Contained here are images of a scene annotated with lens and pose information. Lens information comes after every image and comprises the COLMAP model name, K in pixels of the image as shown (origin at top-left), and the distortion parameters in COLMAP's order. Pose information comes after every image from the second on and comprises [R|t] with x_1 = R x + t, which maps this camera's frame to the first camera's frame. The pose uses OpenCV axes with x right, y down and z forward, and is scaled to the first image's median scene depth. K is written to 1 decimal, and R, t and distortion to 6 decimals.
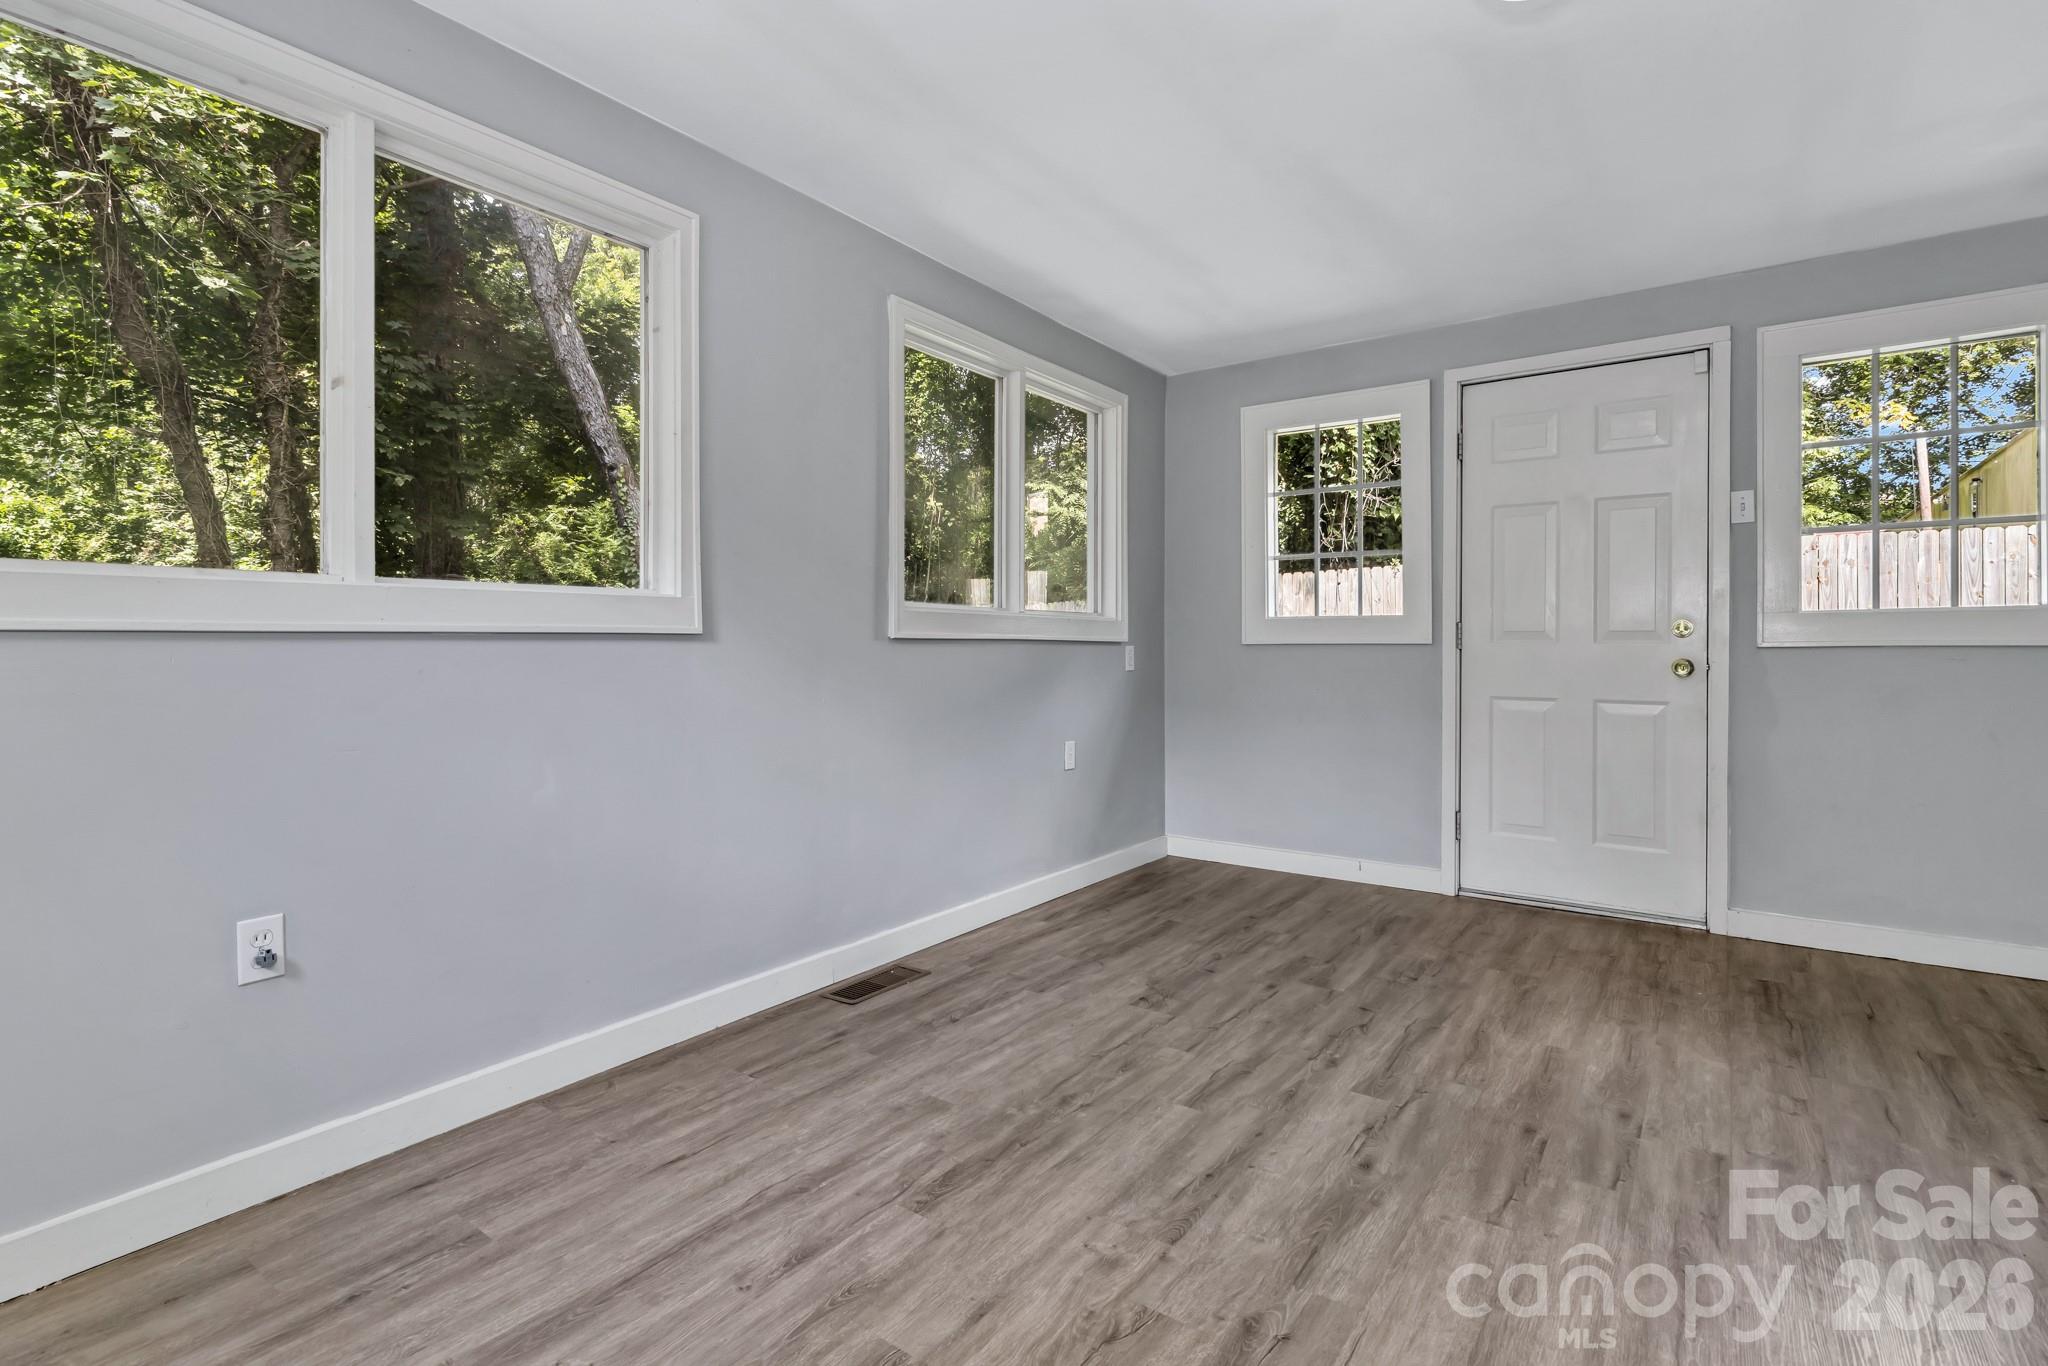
lens RADIAL K [[970.3, 0, 1011.4], [0, 970.3, 659.1], [0, 0, 1]] dist [-0.000131, 0.000201]
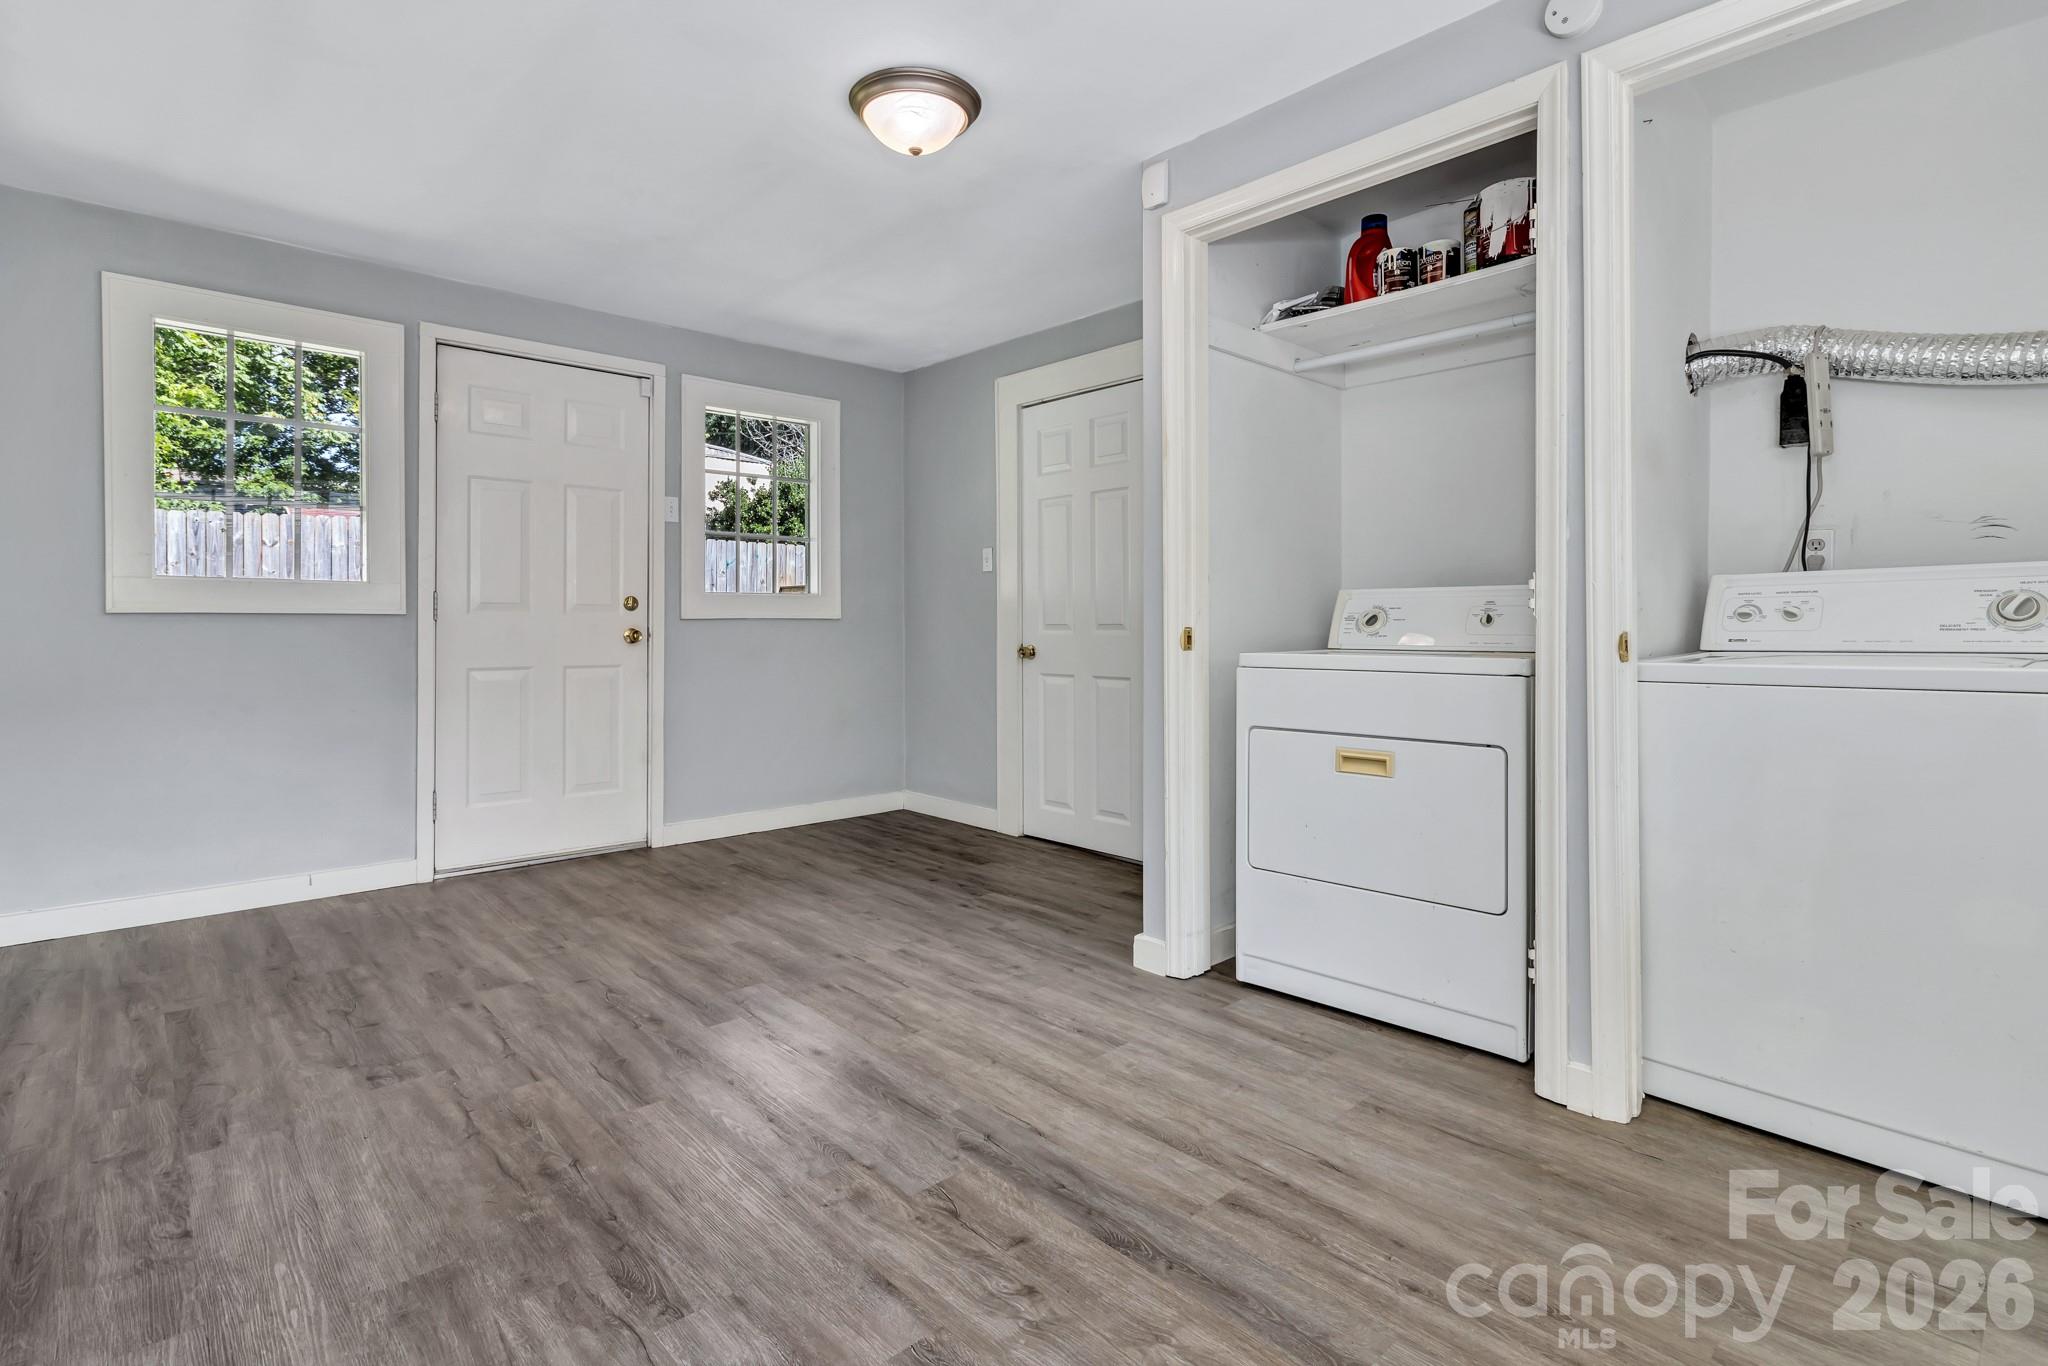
lens RADIAL K [[993.4, 0, 1021.2], [0, 993.4, 613.2], [0, 0, 1]] dist [-0.000155, -0.000201]
pose [[0.194053, 0.009166, 0.980948, -0.613630], [0.010710, 0.999877, -0.011461, 0.002101], [-0.980932, 0.012730, 0.193931, 0.403338]]
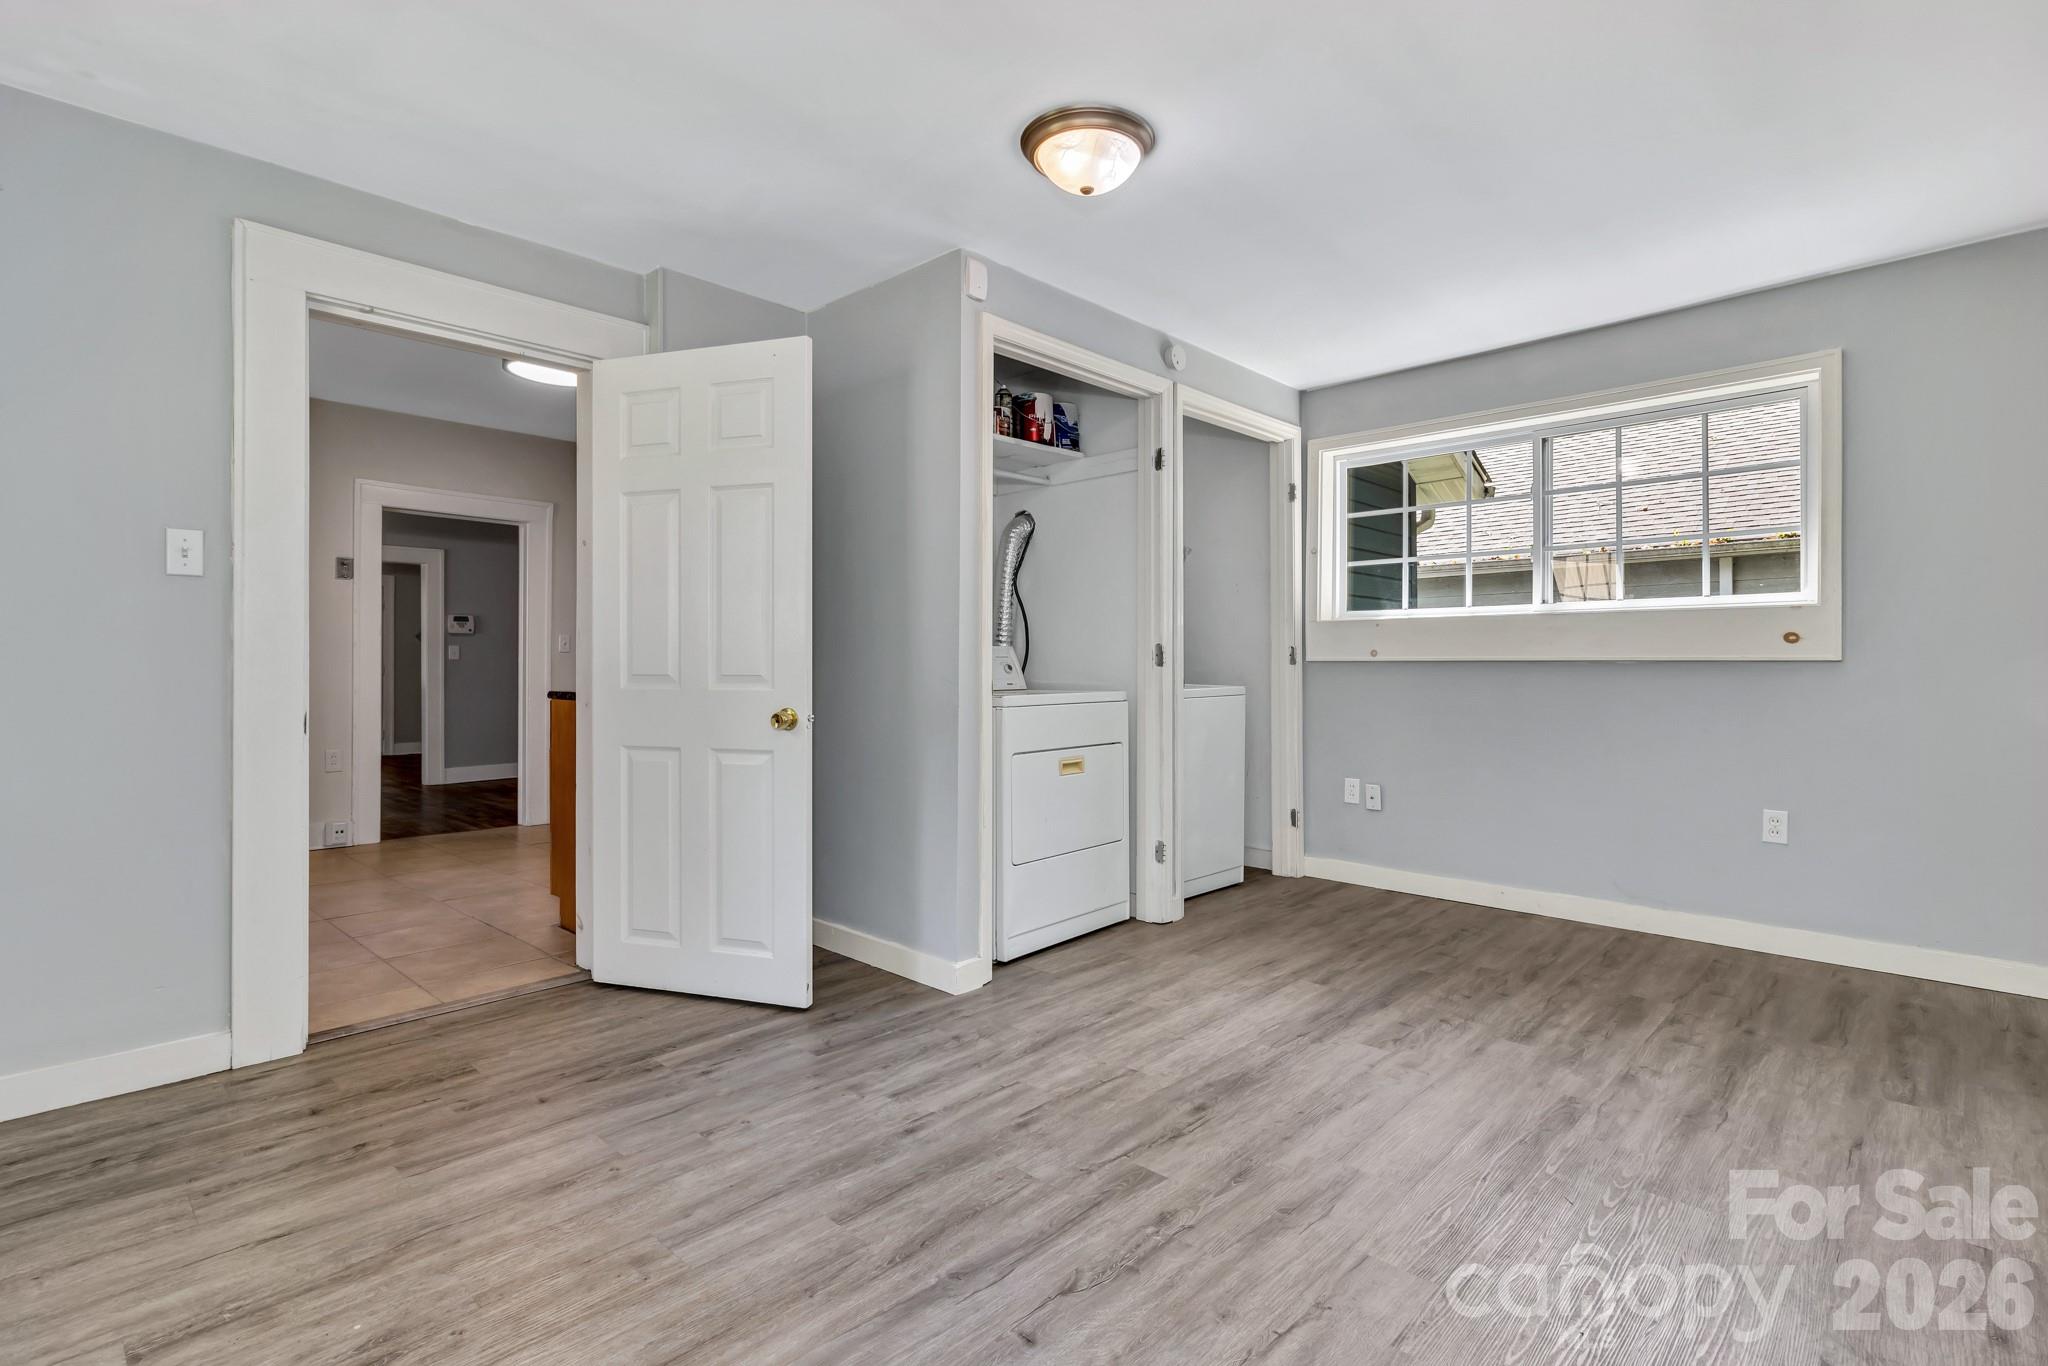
lens RADIAL K [[975.9, 0, 1029.0], [0, 975.9, 650.5], [0, 0, 1]] dist [-0.000031, -0.000406]
pose [[-0.992300, 0.005653, 0.123731, 0.331236], [0.004645, 0.999954, -0.008437, -0.014966], [-0.123773, -0.007798, -0.992280, 1.724589]]
